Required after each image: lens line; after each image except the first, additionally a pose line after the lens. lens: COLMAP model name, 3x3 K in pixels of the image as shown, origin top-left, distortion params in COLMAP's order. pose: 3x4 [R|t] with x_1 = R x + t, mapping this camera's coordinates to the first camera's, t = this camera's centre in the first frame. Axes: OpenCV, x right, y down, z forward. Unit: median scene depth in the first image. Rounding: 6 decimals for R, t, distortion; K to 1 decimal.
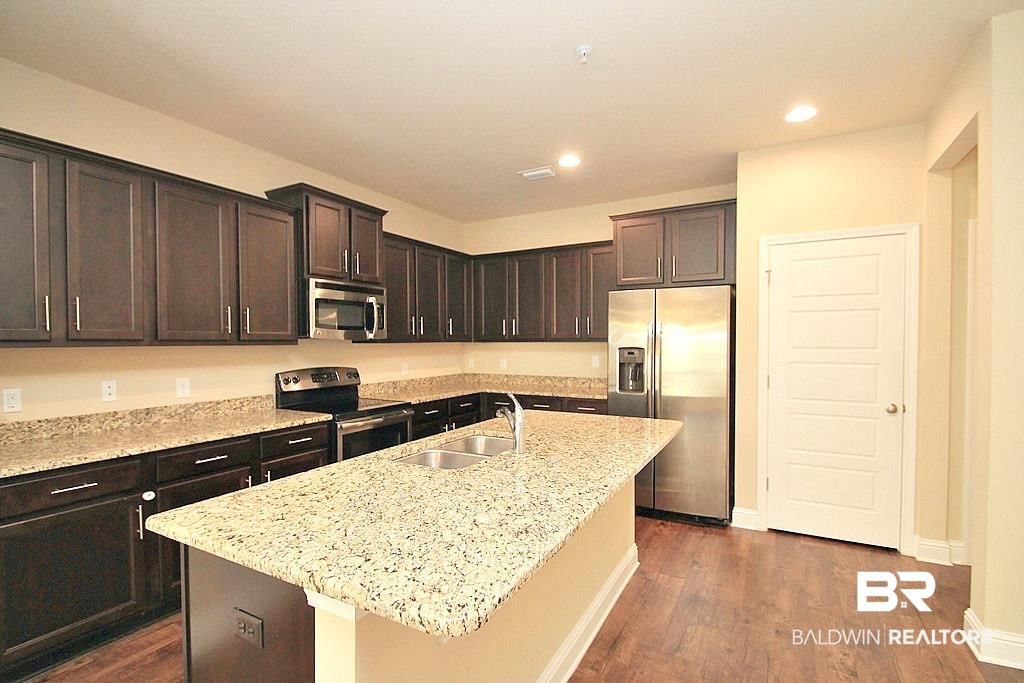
lens RADIAL K [[478.5, 0, 503.0], [0, 478.5, 351.3], [0, 0, 1]] dist [0.014499, -0.015645]
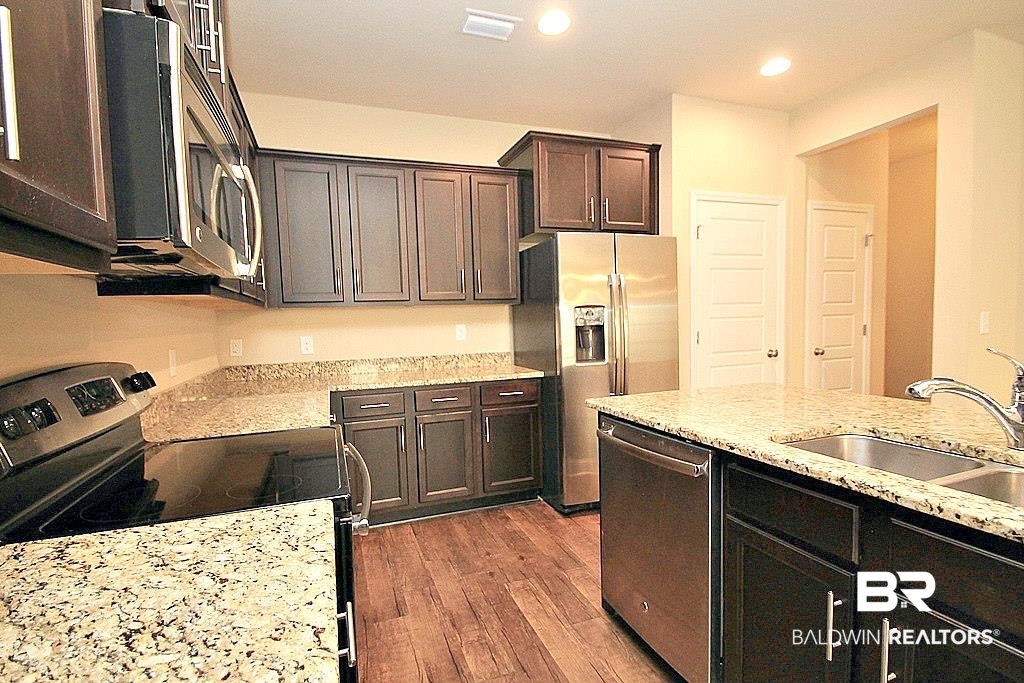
lens RADIAL K [[478.5, 0, 503.0], [0, 478.5, 351.3], [0, 0, 1]] dist [0.014499, -0.015645]
pose [[0.645735, -0.064096, 0.760867, -0.471072], [0.043093, 0.997941, 0.047494, 0.025708], [-0.762345, 0.002120, 0.647168, 0.660645]]
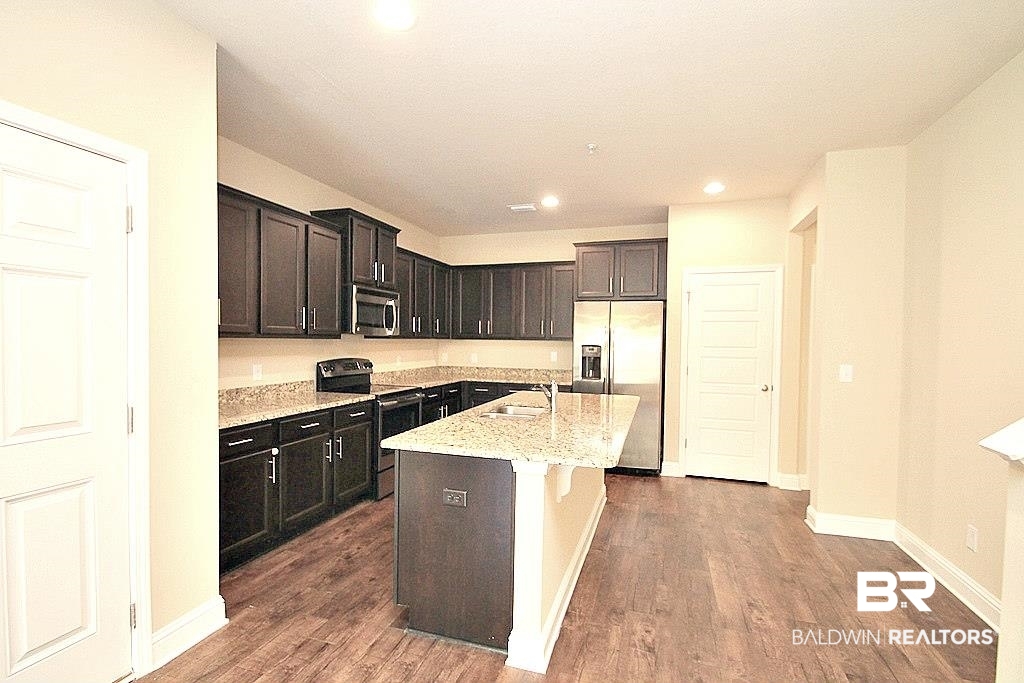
lens RADIAL K [[478.5, 0, 503.0], [0, 478.5, 351.3], [0, 0, 1]] dist [0.014499, -0.015645]
pose [[0.980858, 0.011551, 0.194379, -0.251286], [-0.012218, 0.999923, 0.002234, 0.009792], [-0.194338, -0.004566, 0.980924, -0.273831]]
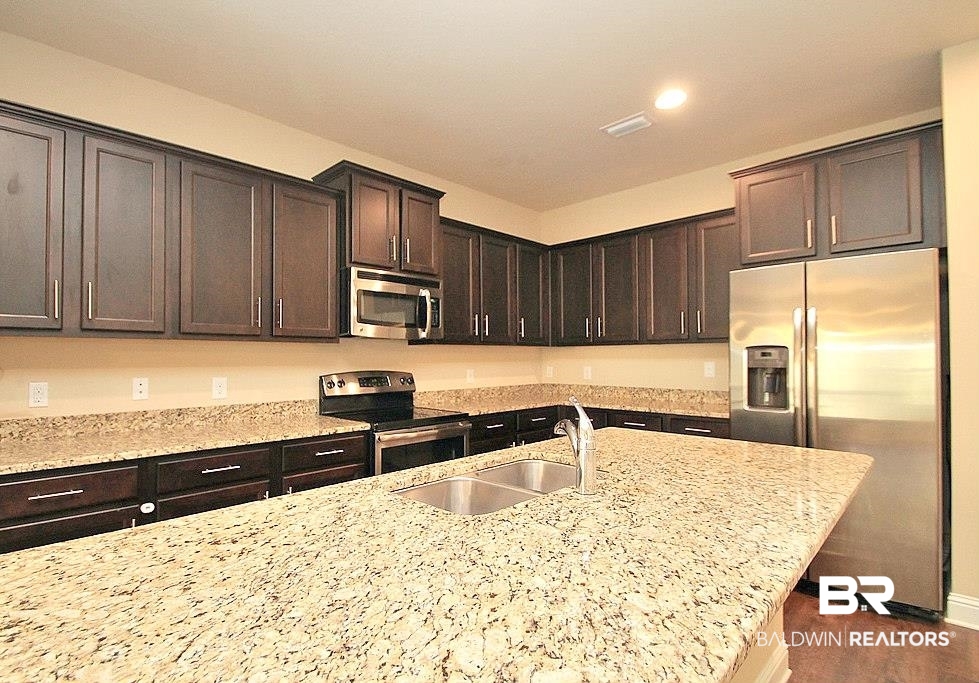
lens RADIAL K [[477.9, 0, 461.2], [0, 477.9, 352.1], [0, 0, 1]] dist [0.010970, -0.013295]
pose [[0.961303, -0.003433, -0.275472, 0.029859], [-0.005818, 0.999446, -0.032759, 0.029542], [0.275432, 0.033094, 0.960751, 0.208055]]
